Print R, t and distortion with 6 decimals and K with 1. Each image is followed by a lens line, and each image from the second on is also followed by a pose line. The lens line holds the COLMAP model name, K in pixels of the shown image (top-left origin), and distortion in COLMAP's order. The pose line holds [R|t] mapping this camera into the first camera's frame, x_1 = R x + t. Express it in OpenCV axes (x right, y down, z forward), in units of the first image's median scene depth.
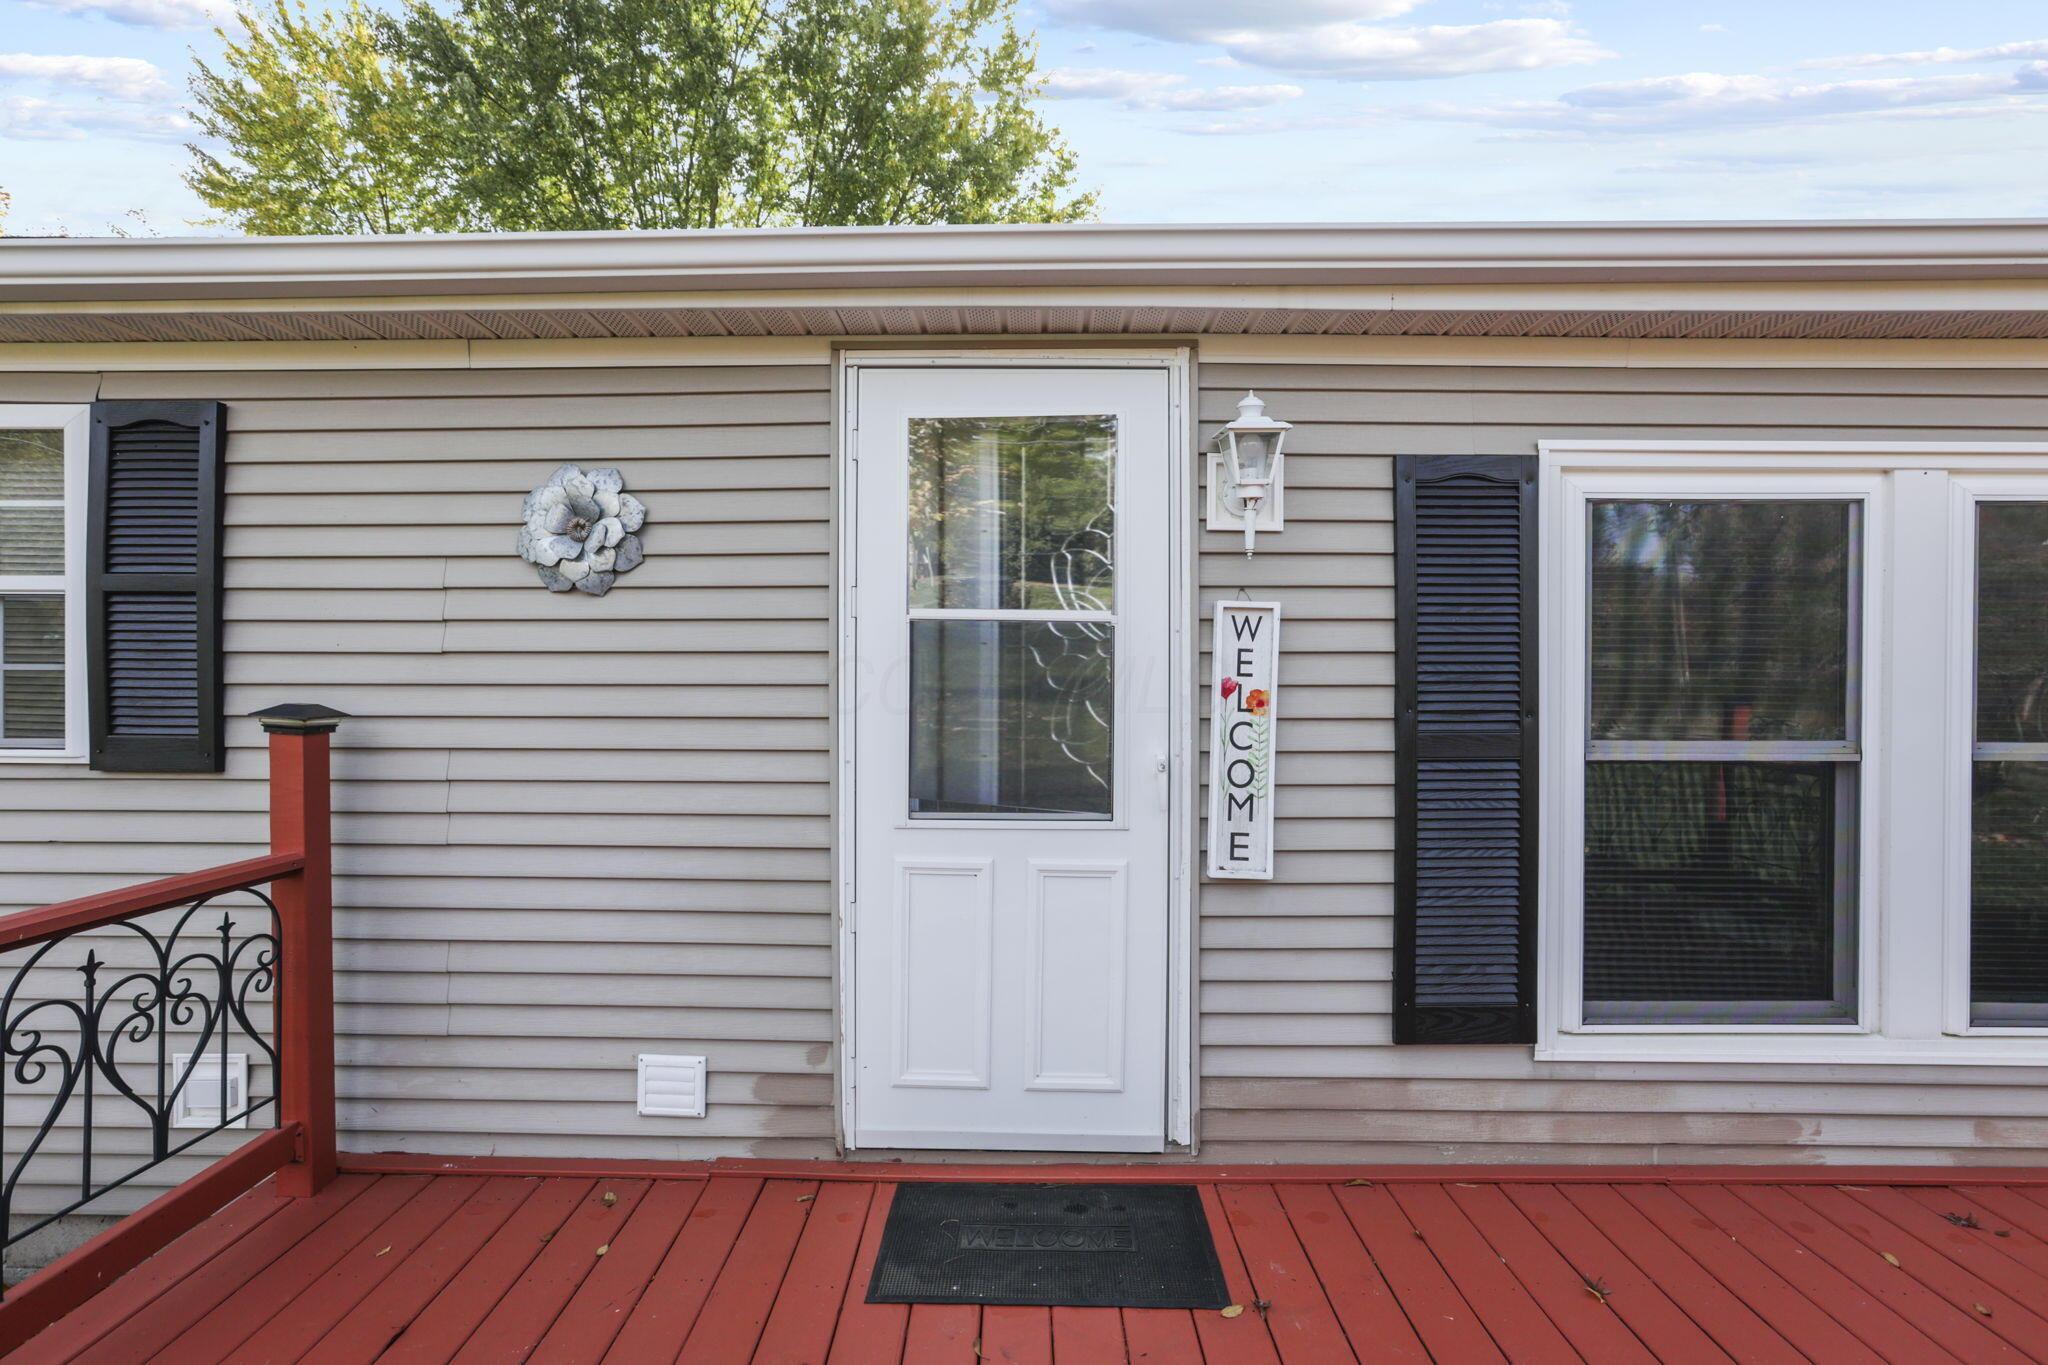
lens RADIAL K [[929.4, 0, 1028.8], [0, 929.4, 679.9], [0, 0, 1]] dist [-0.037277, 0.014530]
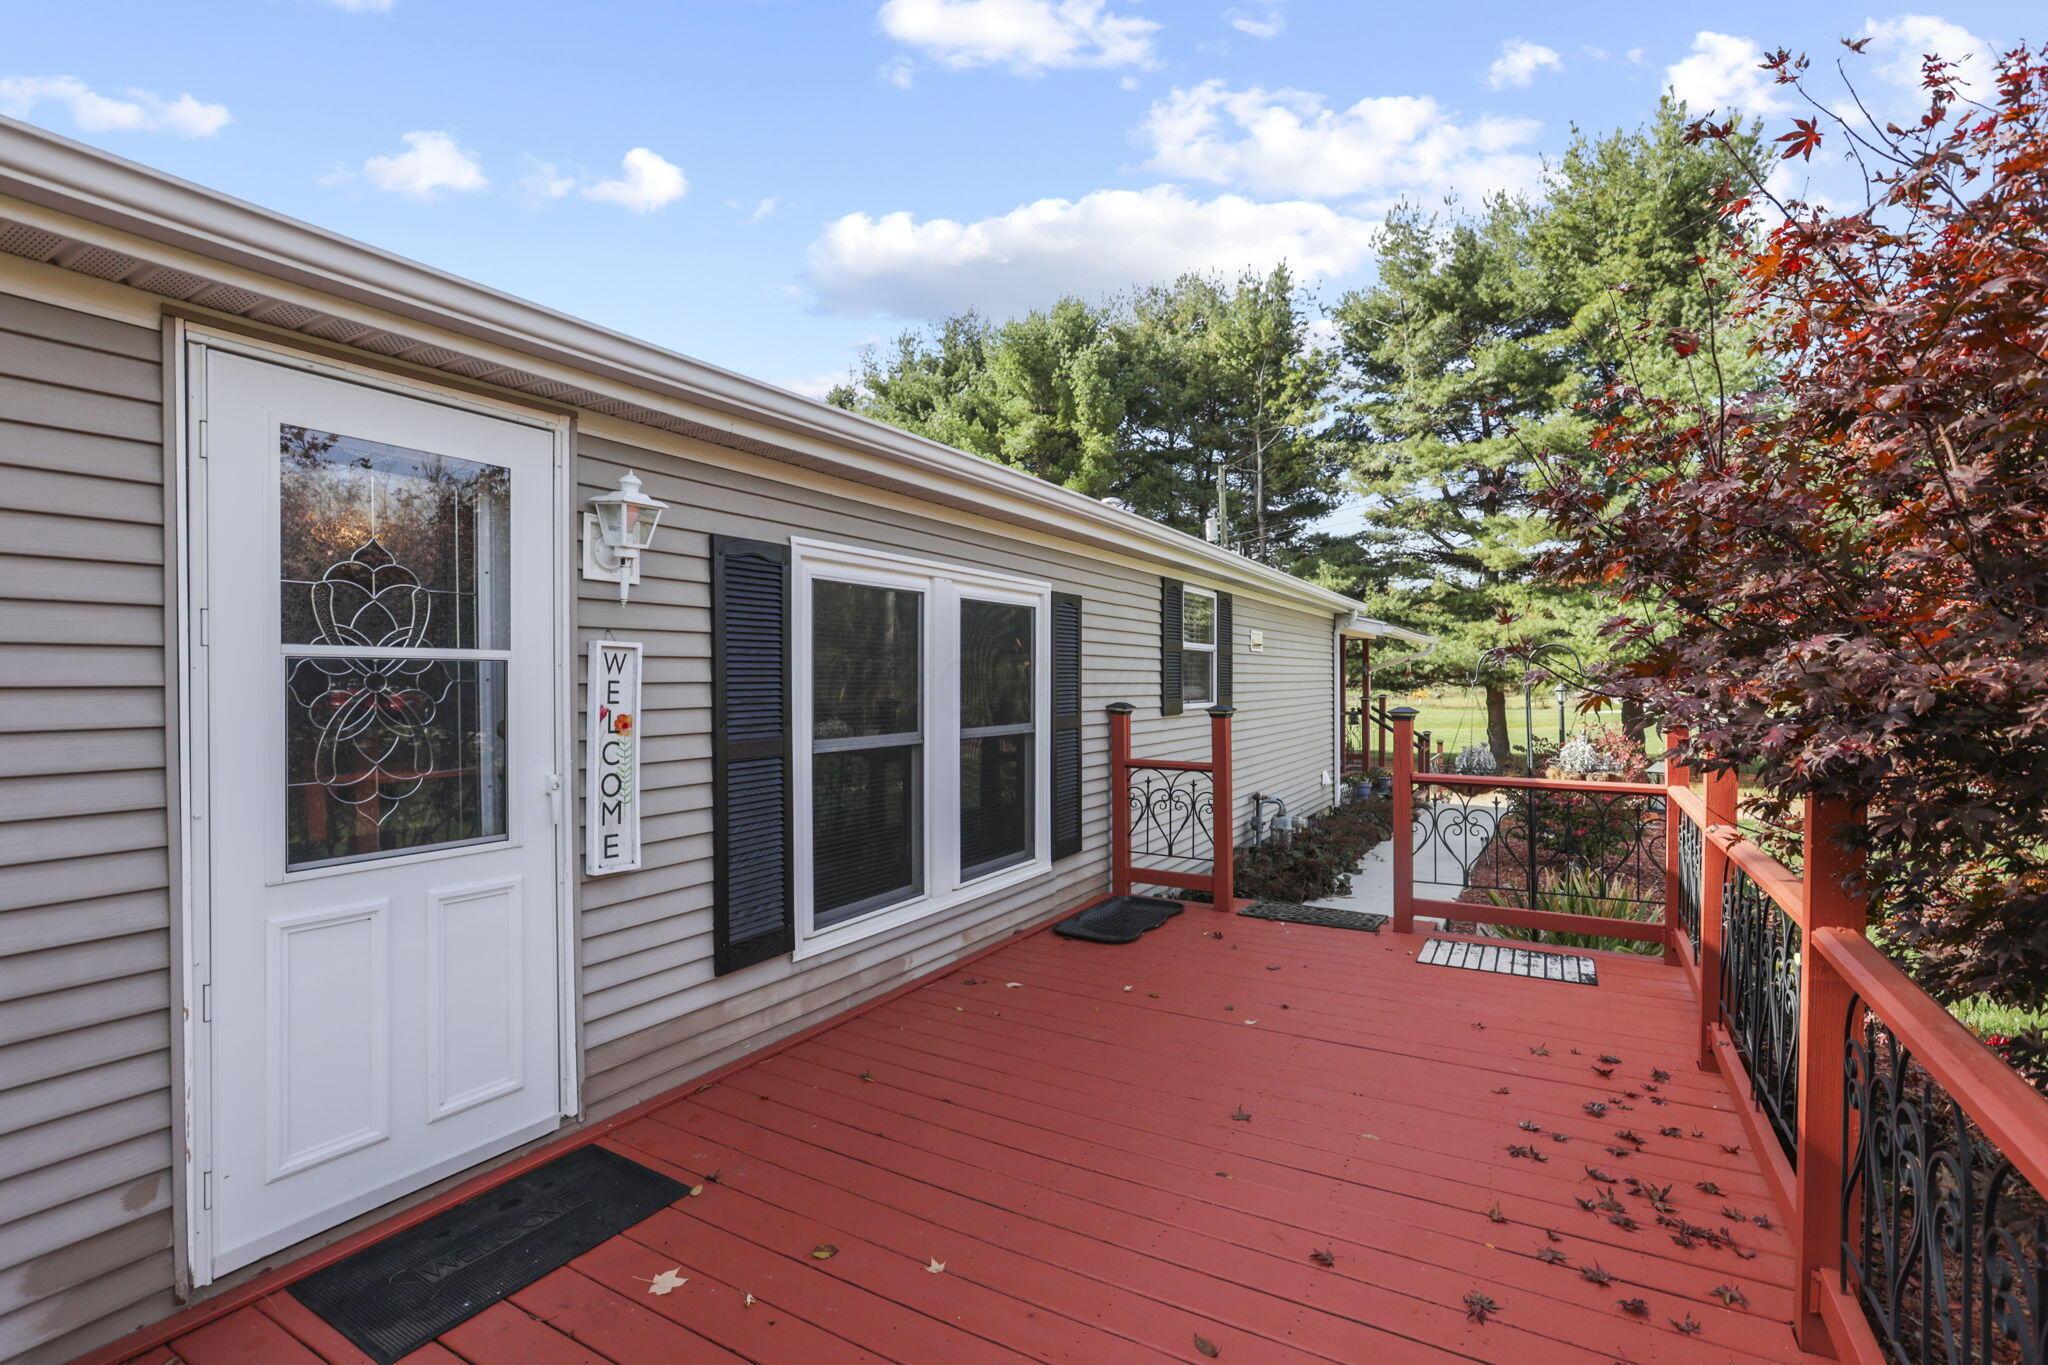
lens RADIAL K [[929.4, 0, 1024.1], [0, 929.4, 677.6], [0, 0, 1]] dist [-0.037277, 0.014530]
pose [[0.496219, -0.002174, 0.868195, -0.537159], [0.005289, 0.999986, -0.000519, -0.034039], [-0.868181, 0.004849, 0.496224, -0.050741]]
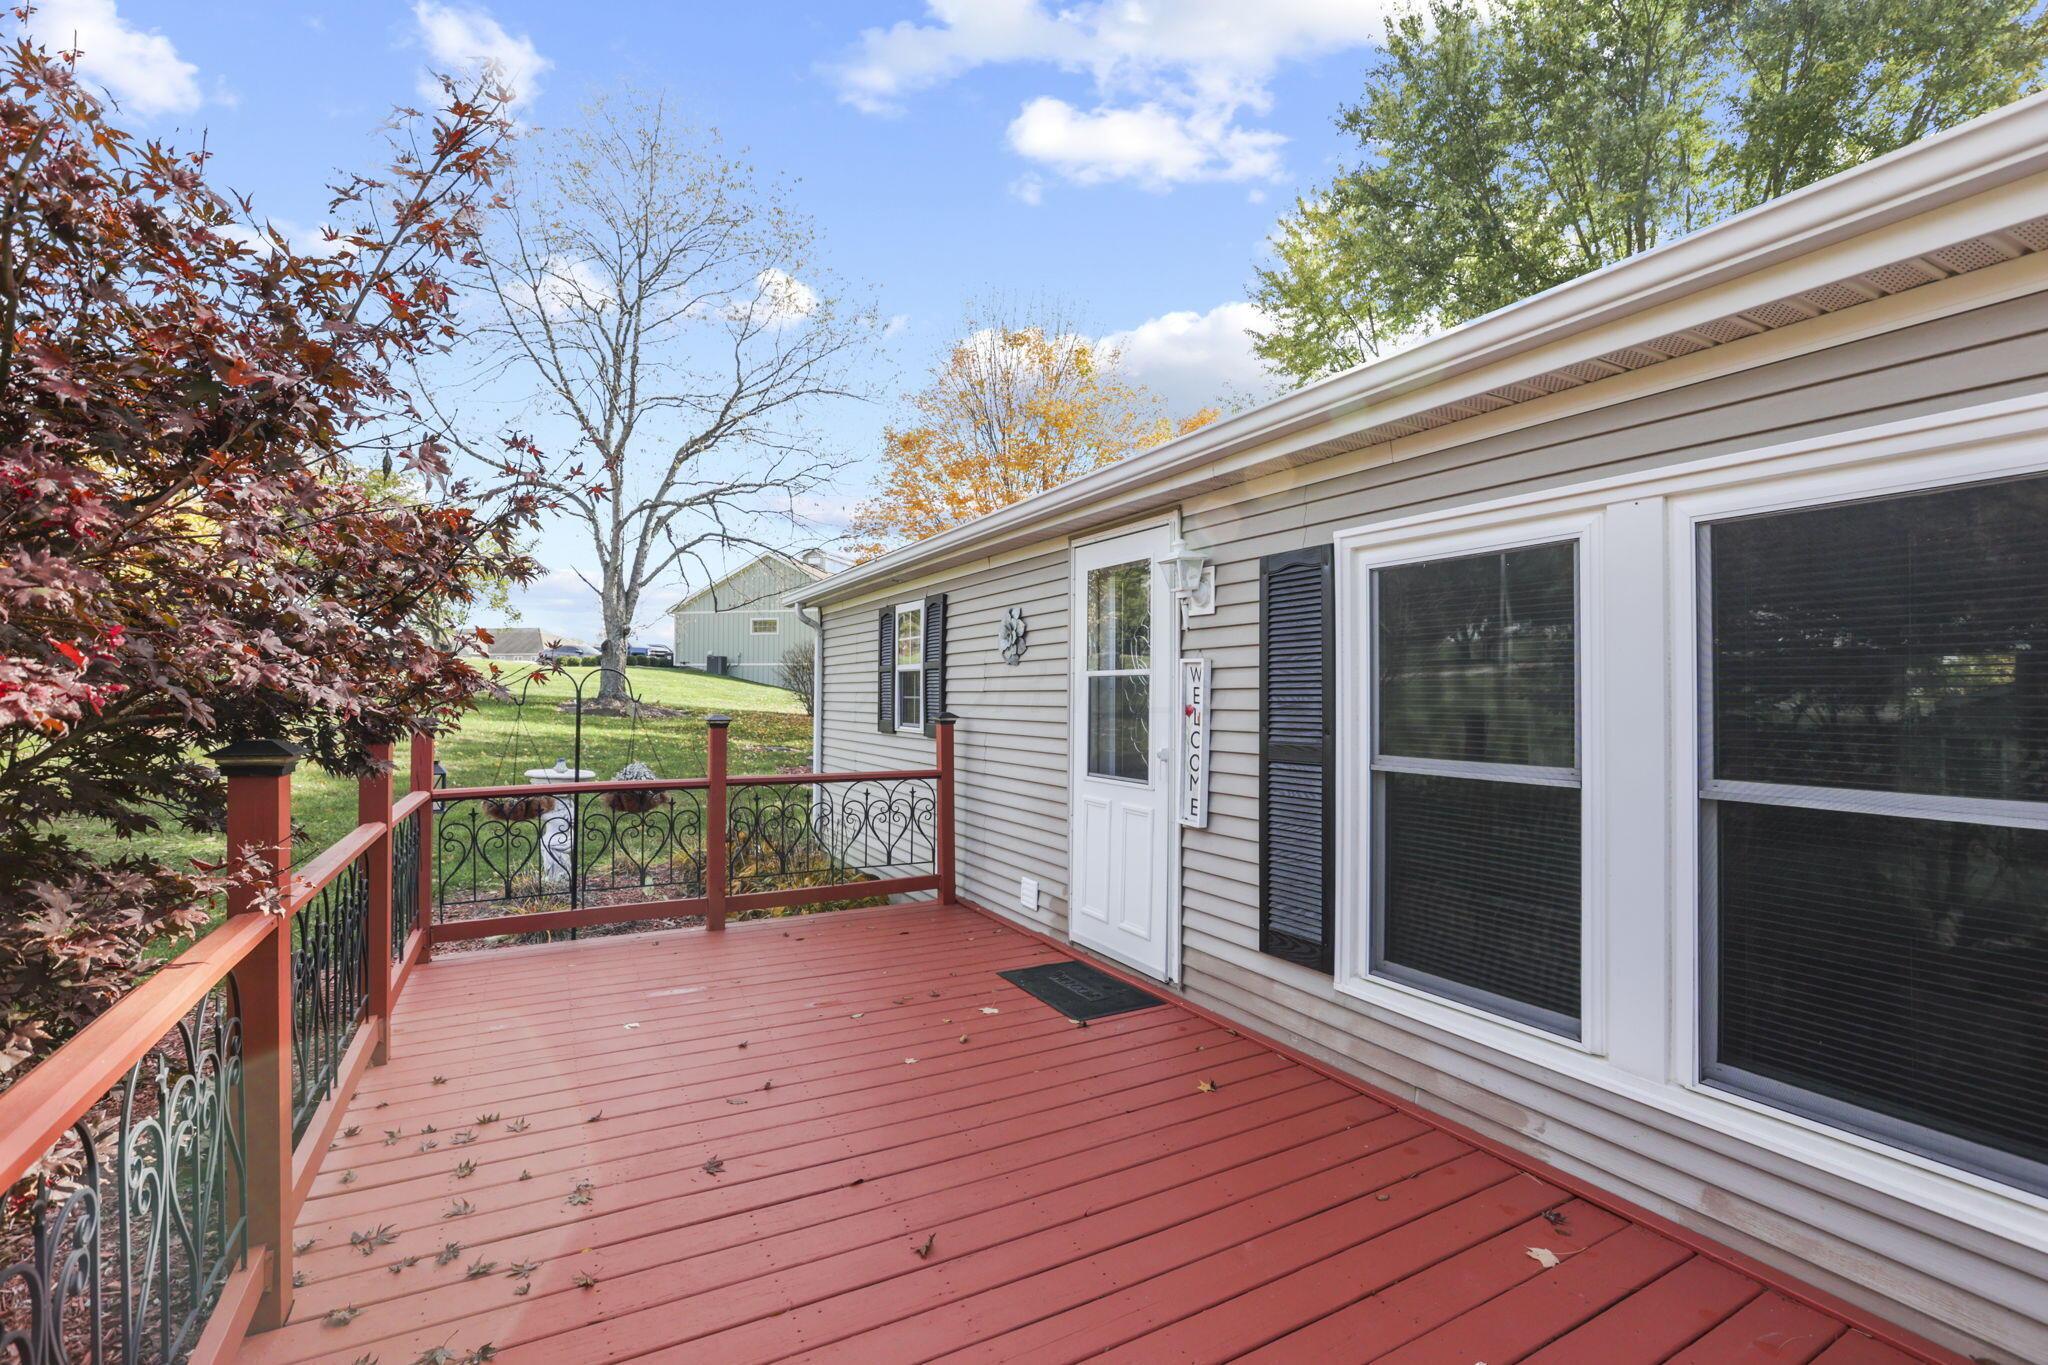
lens RADIAL K [[929.4, 0, 1026.5], [0, 929.4, 682.9], [0, 0, 1]] dist [-0.037277, 0.014530]
pose [[0.488604, -0.013154, -0.872406, 1.523079], [-0.006547, 0.999803, -0.018742, -0.008045], [0.872481, 0.014869, 0.488422, -0.070008]]
